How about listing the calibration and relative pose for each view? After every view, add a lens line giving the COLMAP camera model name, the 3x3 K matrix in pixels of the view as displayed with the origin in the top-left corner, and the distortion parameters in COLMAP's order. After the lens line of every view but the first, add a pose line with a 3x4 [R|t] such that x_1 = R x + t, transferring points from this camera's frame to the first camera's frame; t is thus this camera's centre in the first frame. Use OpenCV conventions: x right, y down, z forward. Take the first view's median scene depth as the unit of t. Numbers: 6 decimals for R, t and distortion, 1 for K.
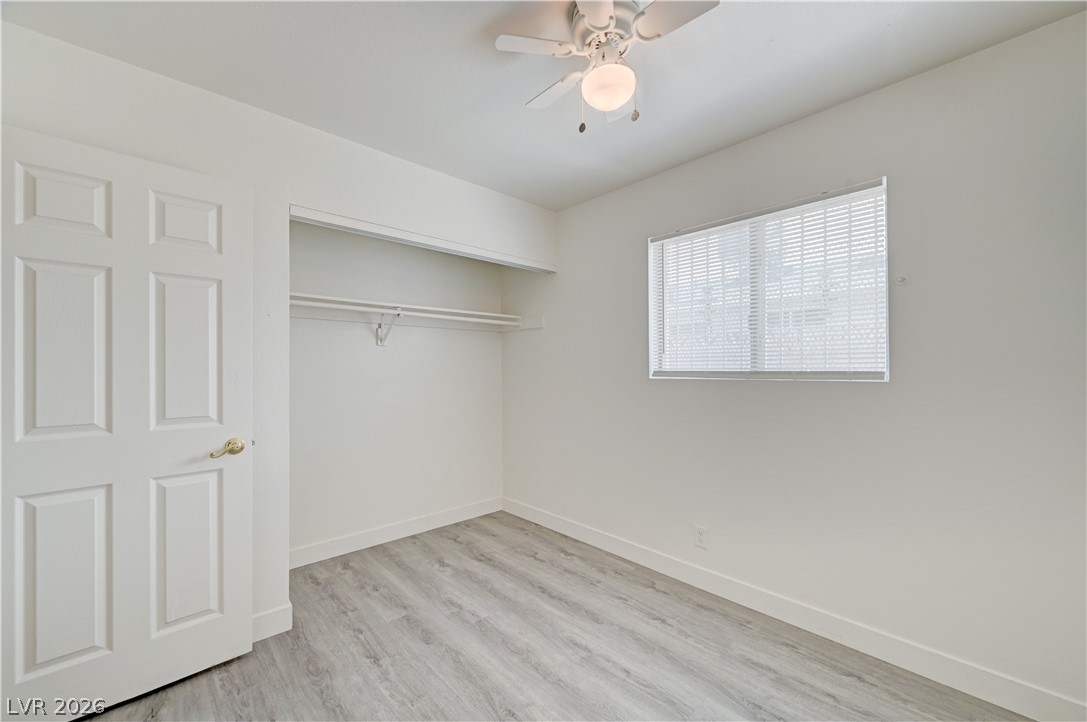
lens RADIAL K [[430.7, 0, 546.3], [0, 430.7, 368.4], [0, 0, 1]] dist [0.001951, 0.000092]
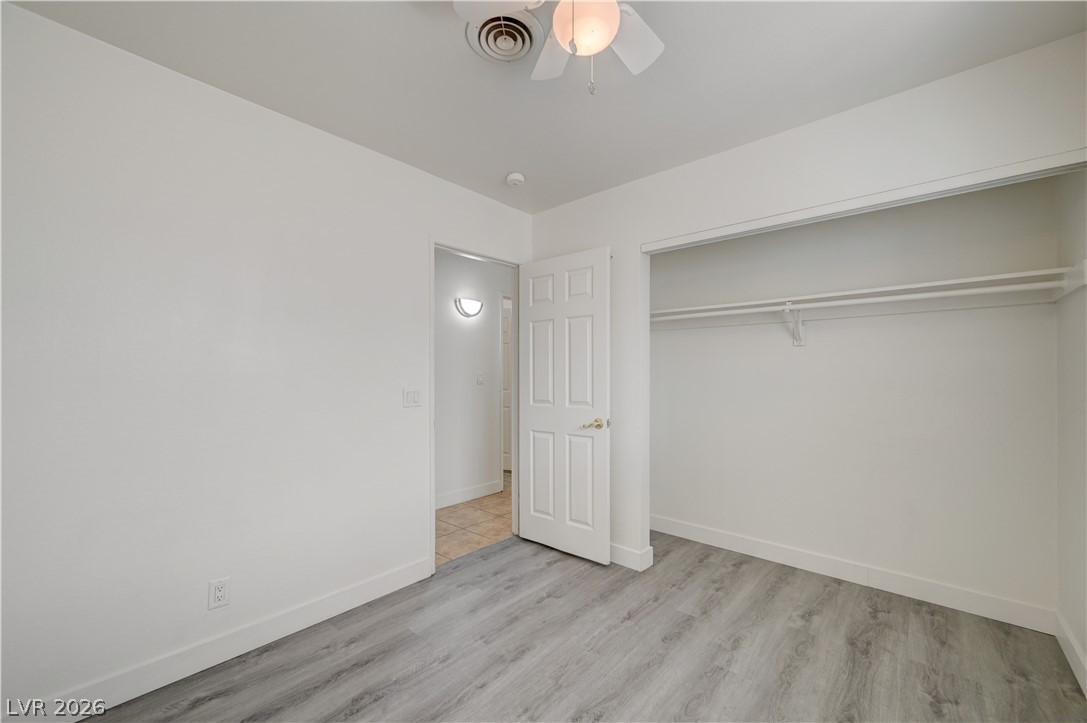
lens RADIAL K [[430.7, 0, 546.3], [0, 430.7, 368.9], [0, 0, 1]] dist [0.001951, 0.000092]
pose [[0.095712, -0.009864, -0.995360, 0.591962], [0.003994, 0.999947, -0.009525, 0.002248], [0.995401, -0.003064, 0.095746, 0.514310]]
